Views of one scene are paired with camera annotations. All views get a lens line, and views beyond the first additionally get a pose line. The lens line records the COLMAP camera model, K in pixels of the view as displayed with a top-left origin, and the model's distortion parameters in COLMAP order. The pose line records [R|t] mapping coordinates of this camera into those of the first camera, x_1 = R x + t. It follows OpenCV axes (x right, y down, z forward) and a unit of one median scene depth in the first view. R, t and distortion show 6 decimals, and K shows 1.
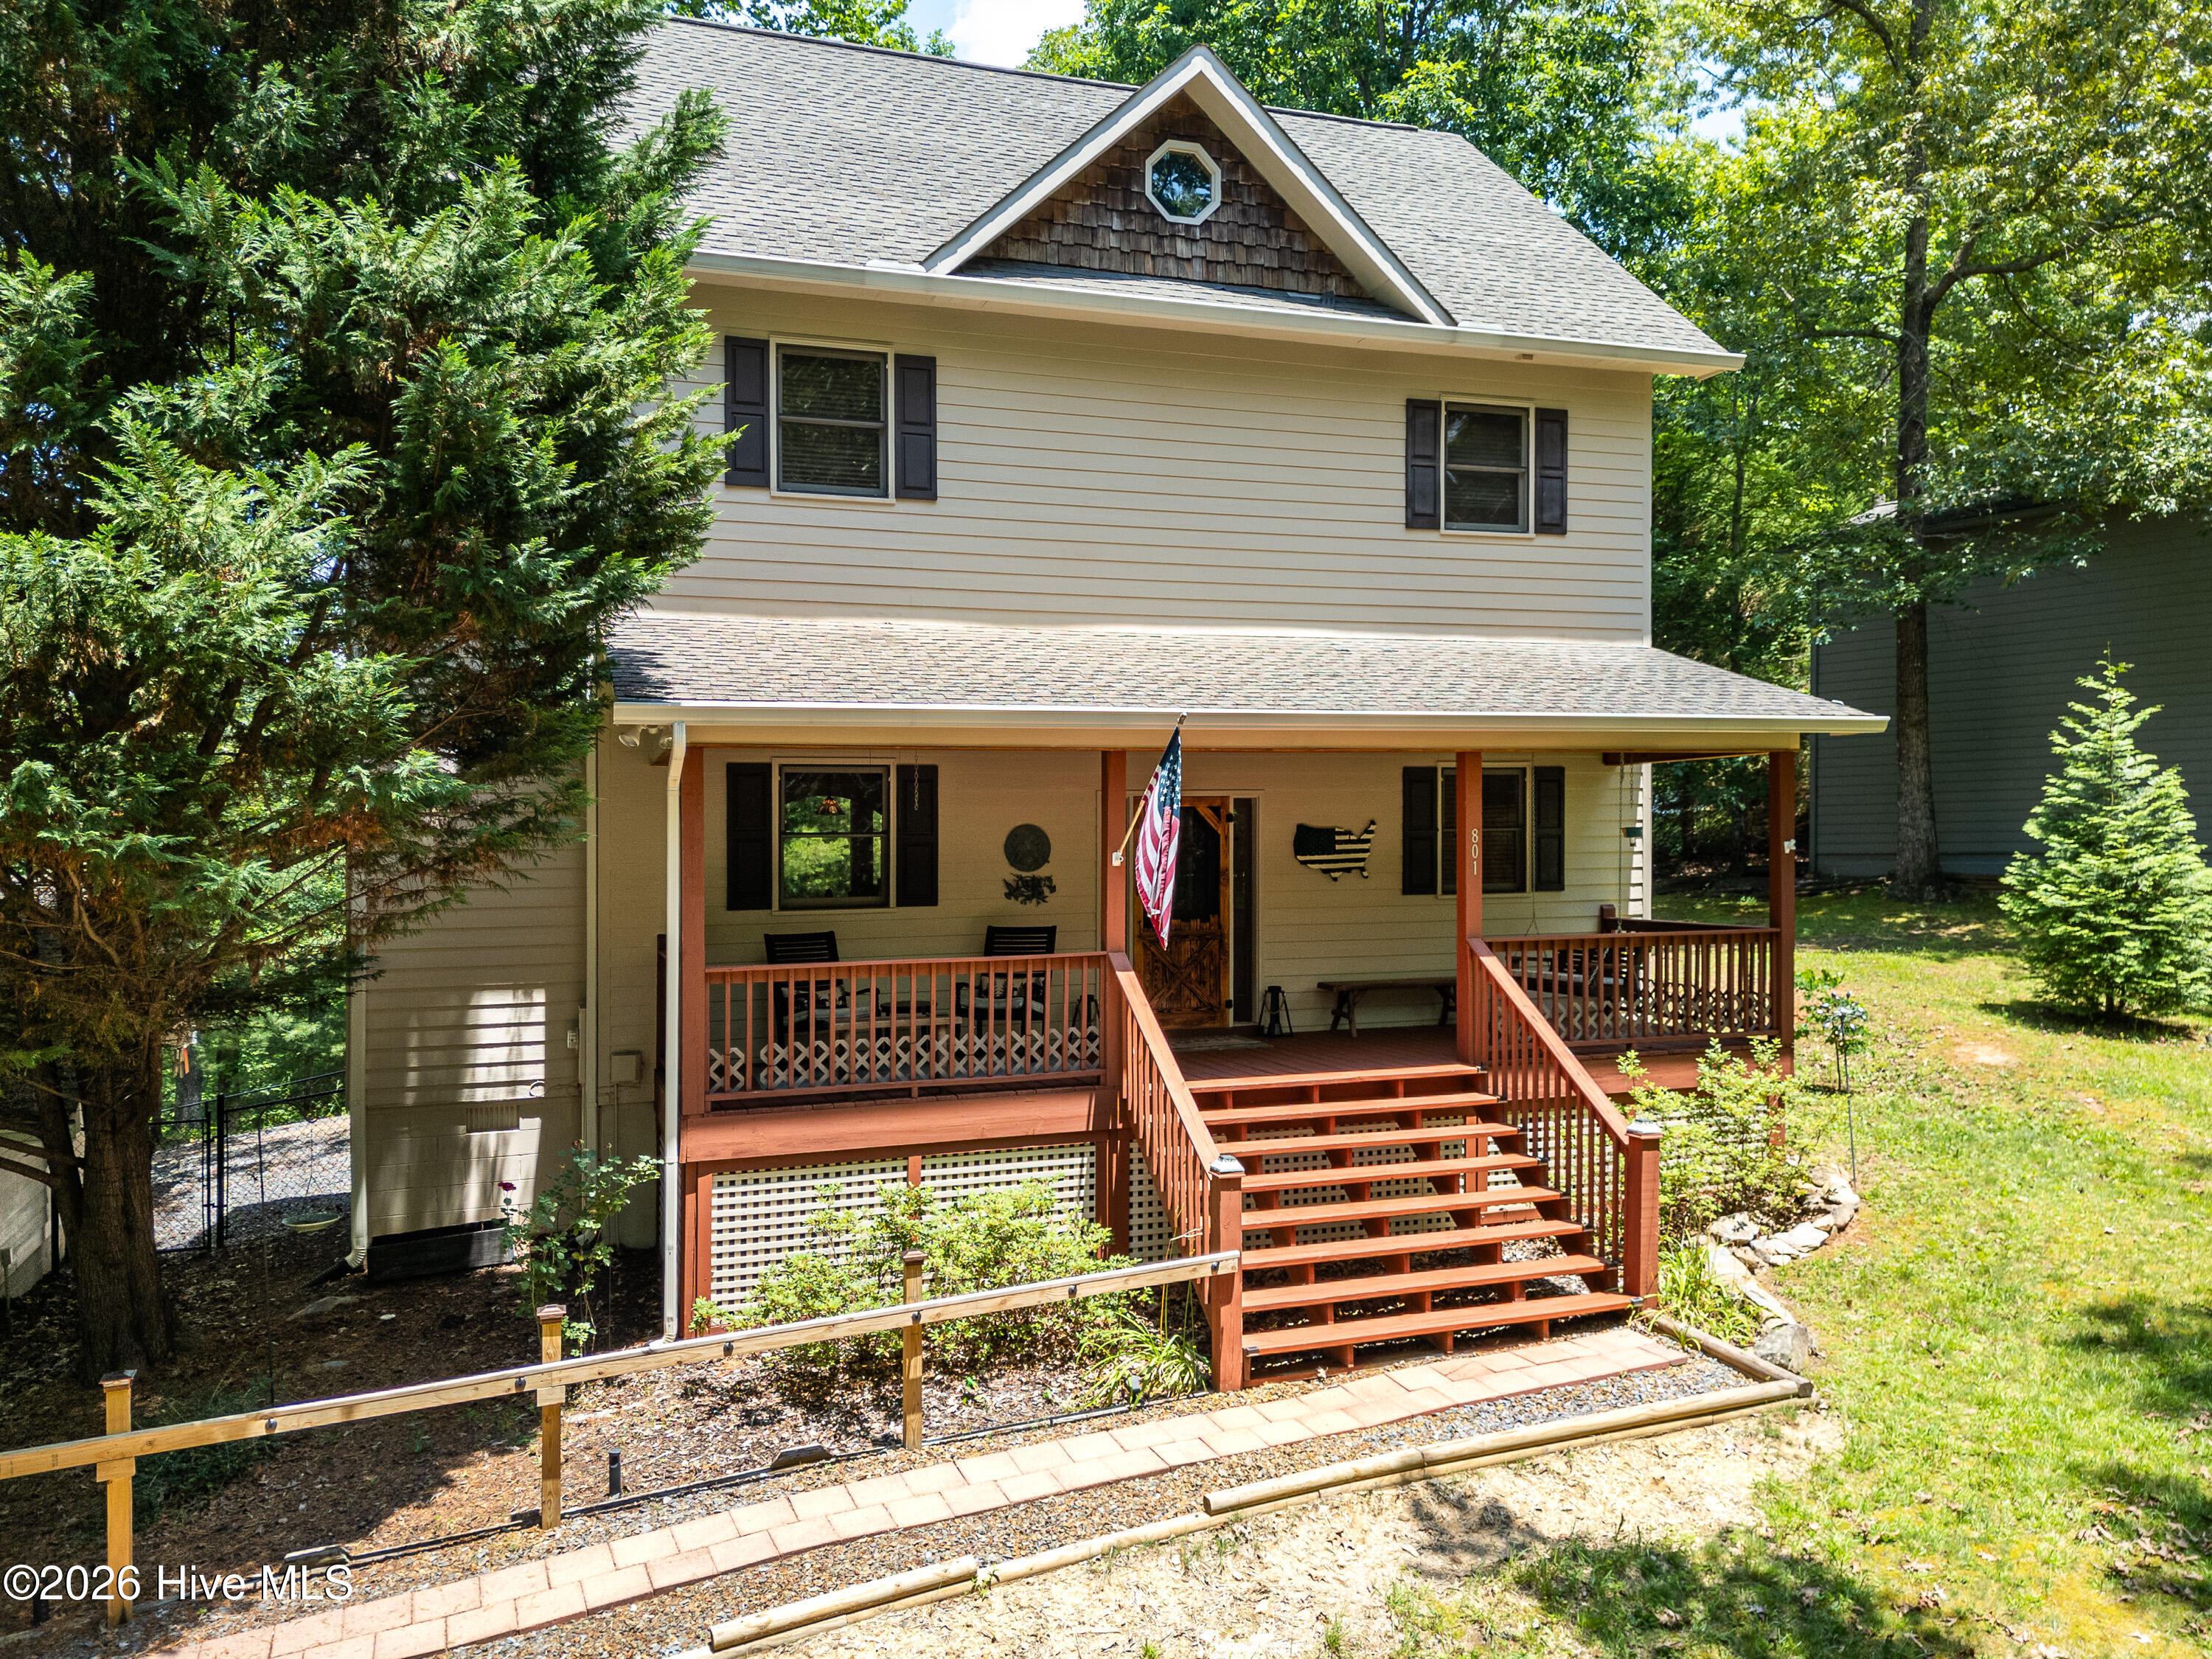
lens RADIAL K [[1590.1, 0, 1108.8], [0, 1590.1, 834.4], [0, 0, 1]] dist [0.044756, -0.045682]
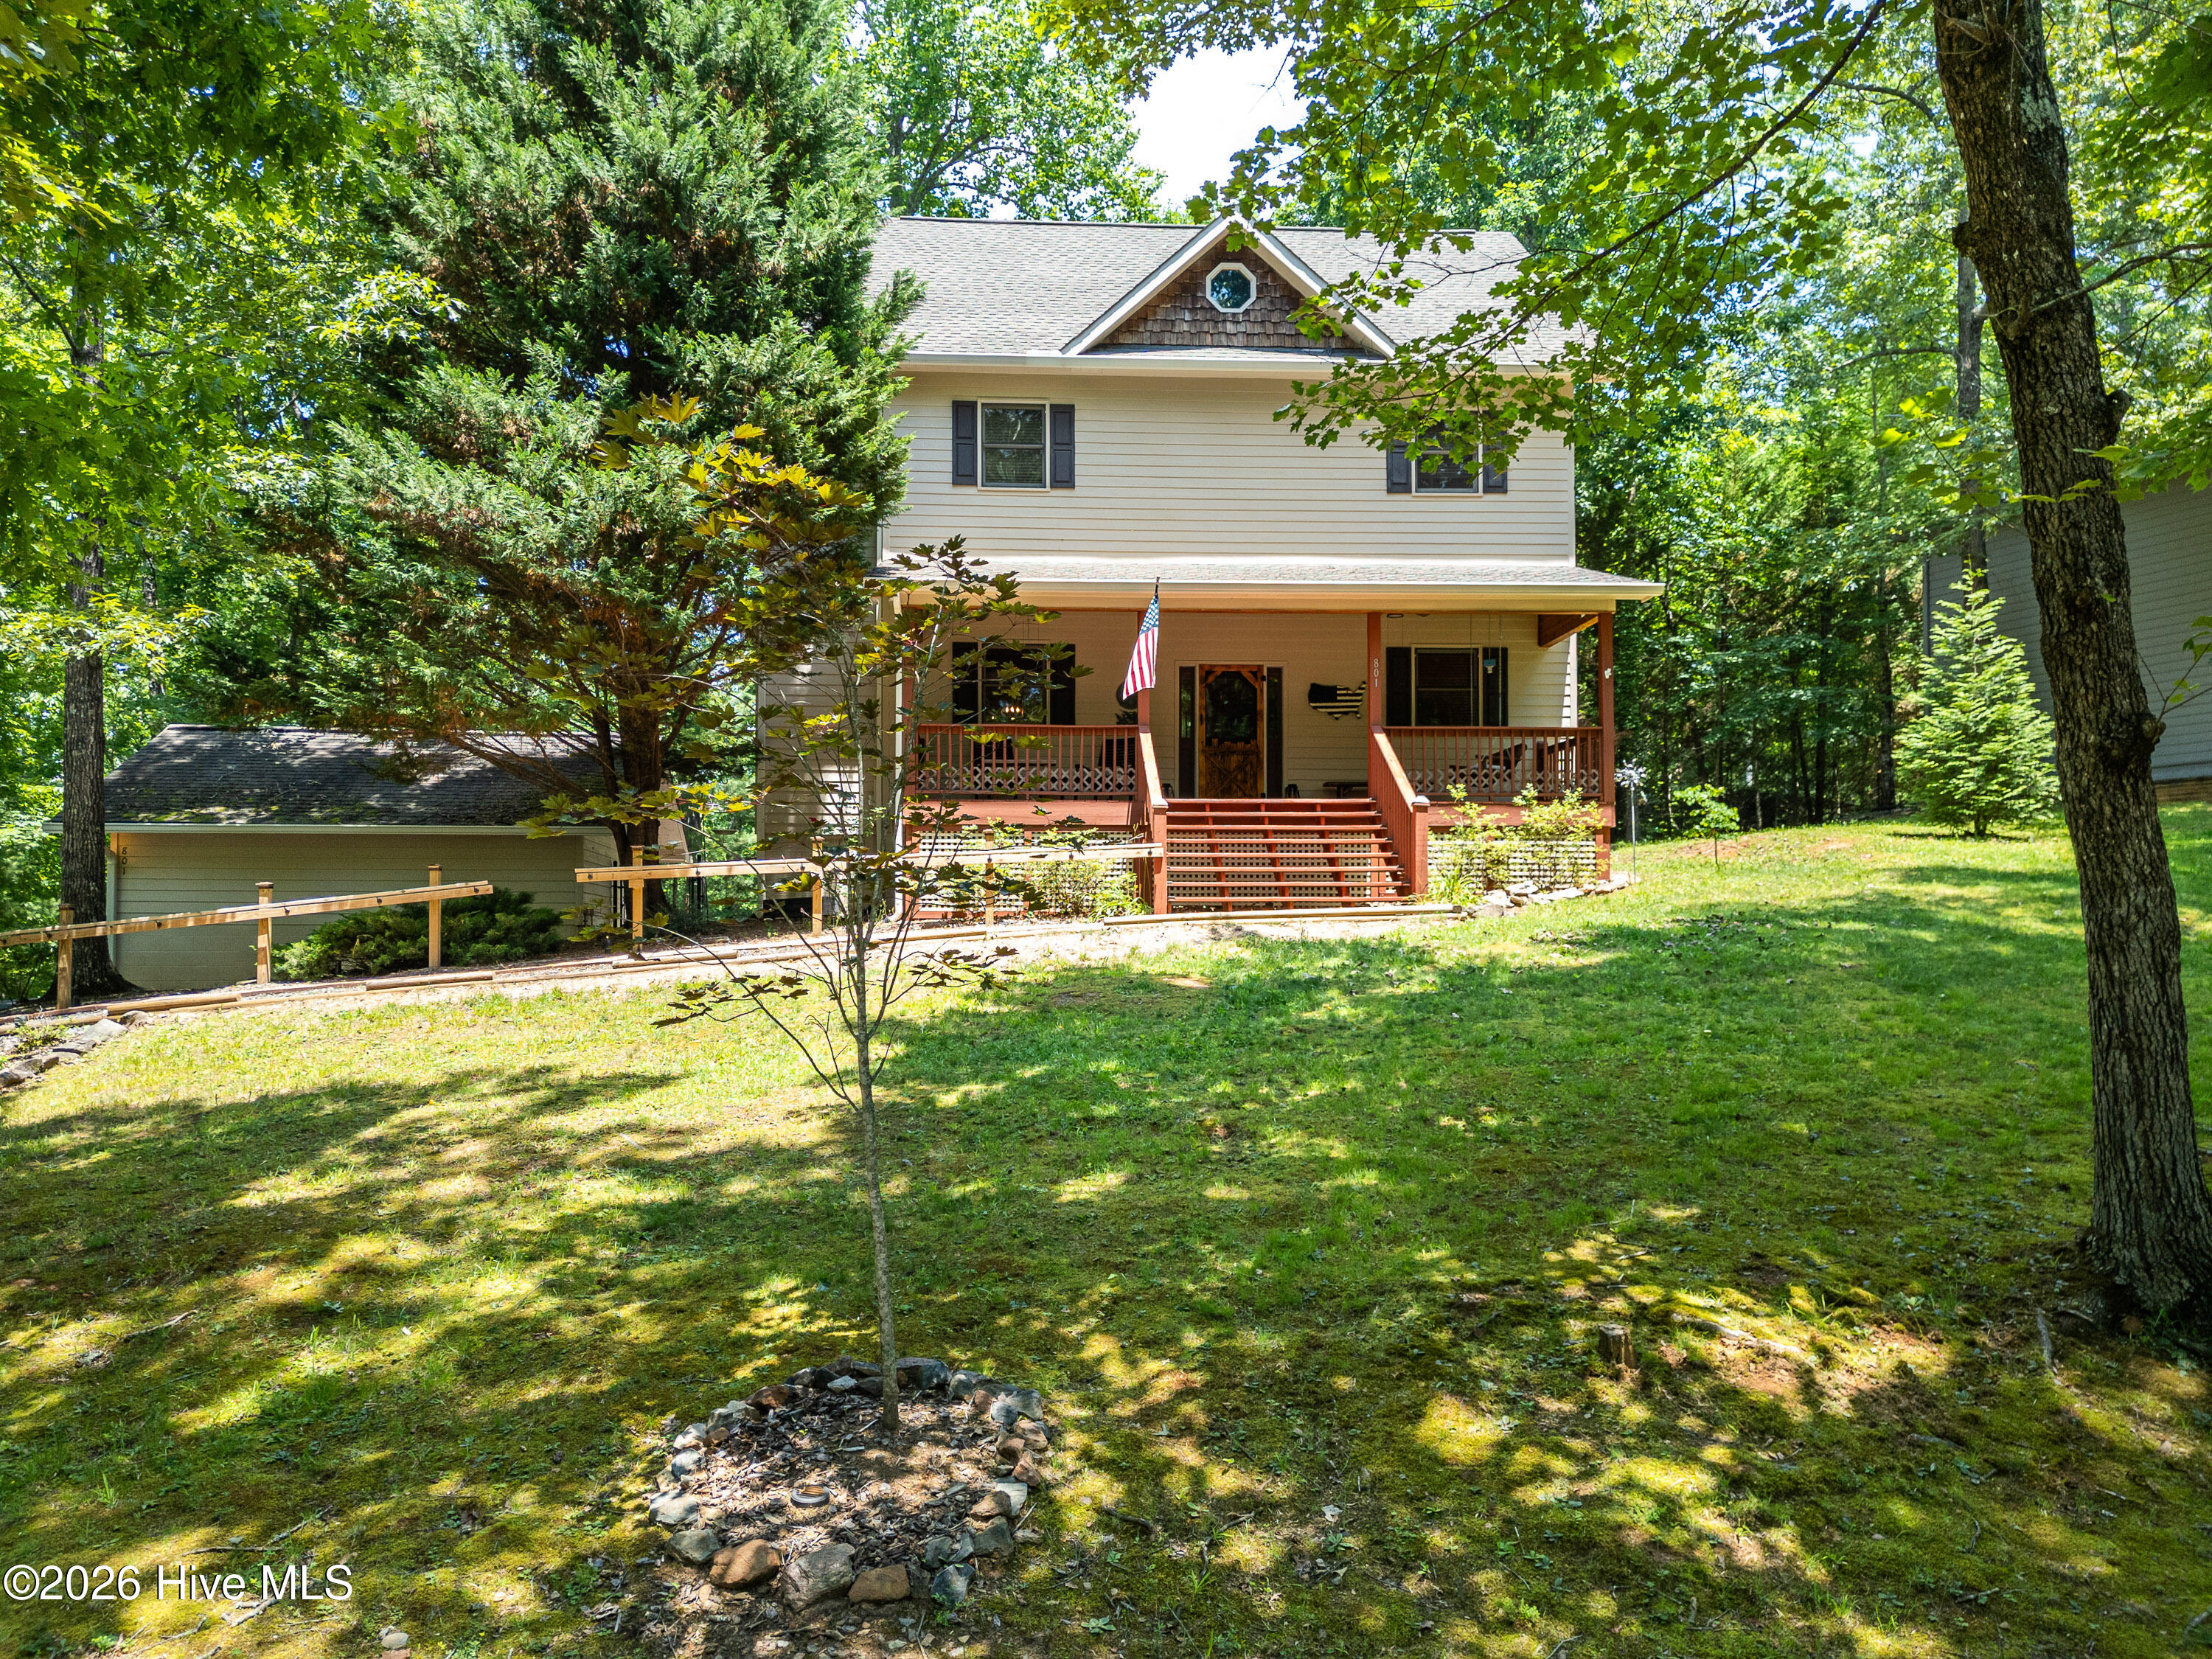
lens RADIAL K [[1507.7, 0, 1131.5], [0, 1507.7, 861.1], [0, 0, 1]] dist [0.011508, -0.000899]
pose [[0.969330, -0.009433, -0.245583, 0.337772], [0.000800, 0.999379, -0.035228, 0.240079], [0.245763, 0.033951, 0.968735, -0.515445]]
